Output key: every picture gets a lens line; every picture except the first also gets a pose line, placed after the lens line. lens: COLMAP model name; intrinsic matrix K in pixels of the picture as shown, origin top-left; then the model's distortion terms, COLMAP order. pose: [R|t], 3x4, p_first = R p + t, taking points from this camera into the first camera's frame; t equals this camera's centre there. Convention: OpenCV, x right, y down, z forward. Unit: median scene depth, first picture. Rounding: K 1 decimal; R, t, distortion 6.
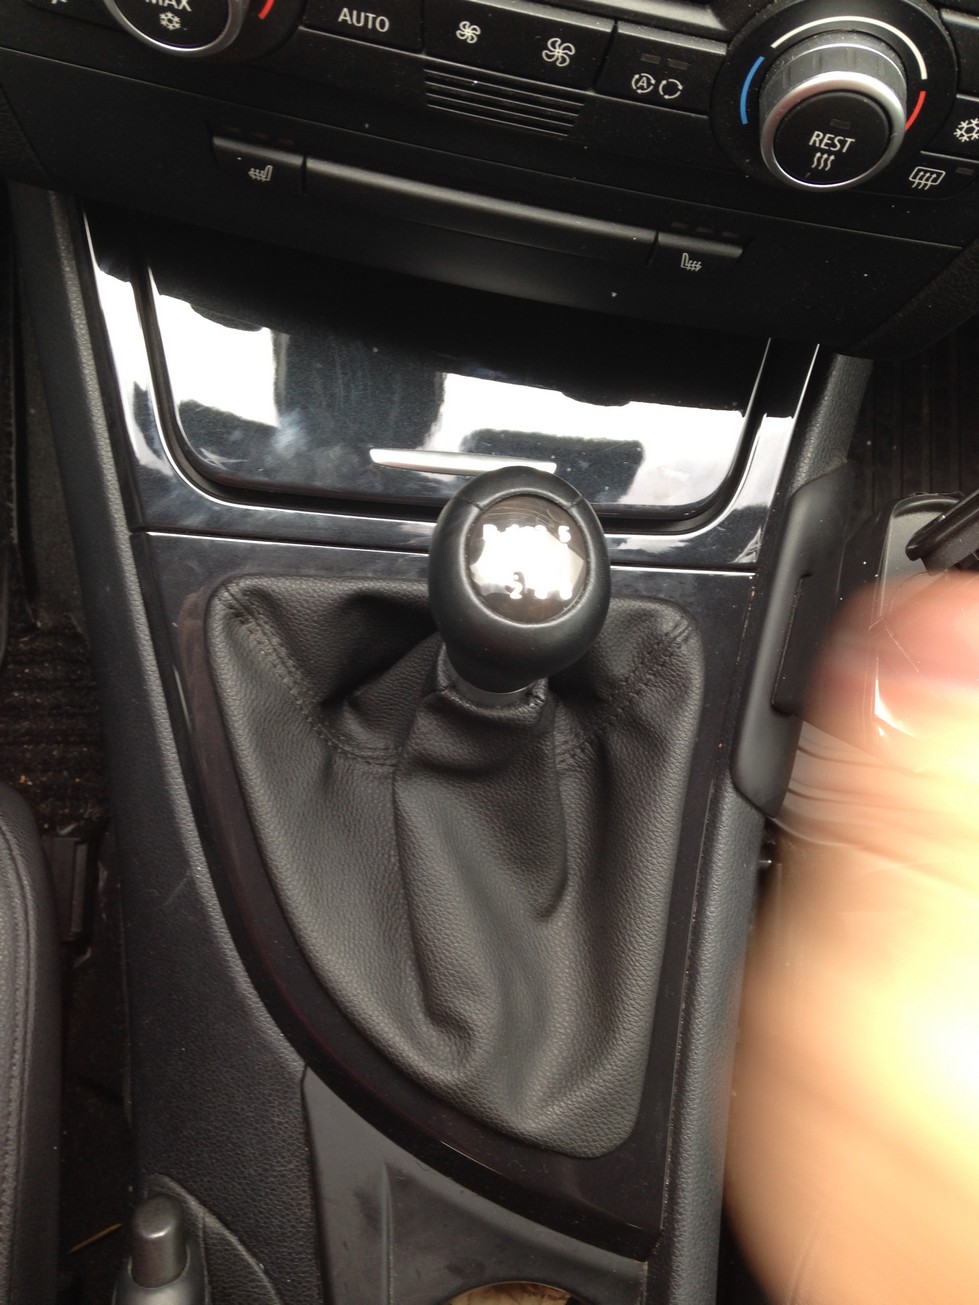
lens RADIAL K [[1256.4, 0, 488.6], [0, 1256.4, 639.9], [0, 0, 1]] dist [0.140391, -0.291187]
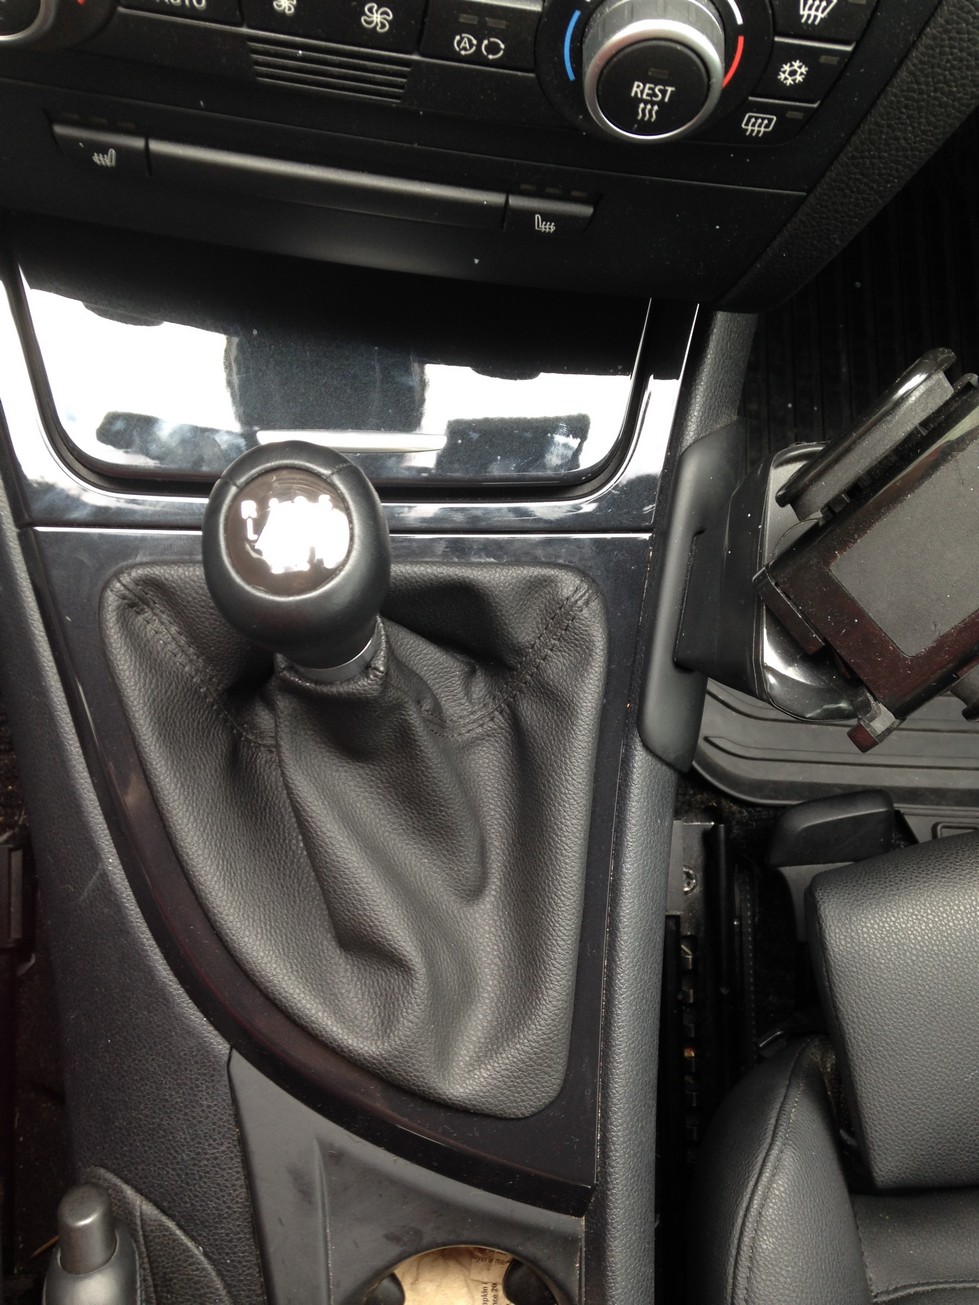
lens RADIAL K [[1264.5, 0, 524.9], [0, 1264.5, 655.7], [0, 0, 1]] dist [0.129515, -0.266460]
pose [[0.997885, -0.062721, 0.017071, 0.089954], [0.062519, 0.997970, 0.012094, 0.026897], [-0.017795, -0.011001, 0.999781, -0.013686]]
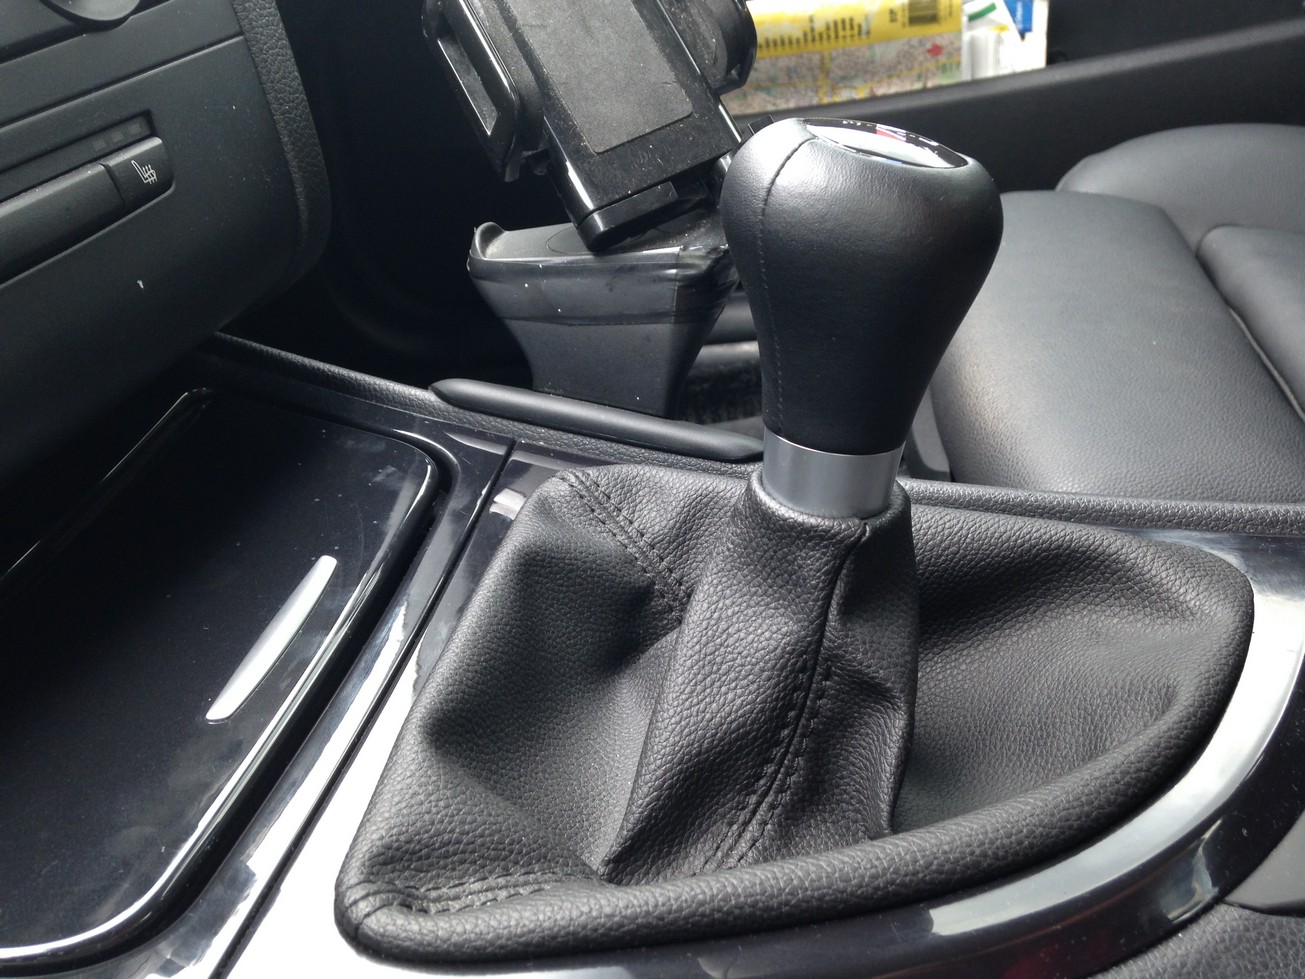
lens RADIAL K [[1247.6, 0, 656.0], [0, 1247.6, 483.8], [0, 0, 1]] dist [0.127672, -0.262991]
pose [[0.102610, -0.557228, 0.823995, -0.526999], [0.994490, 0.075325, -0.072903, 0.111059], [-0.021444, 0.826936, 0.561887, 0.539982]]
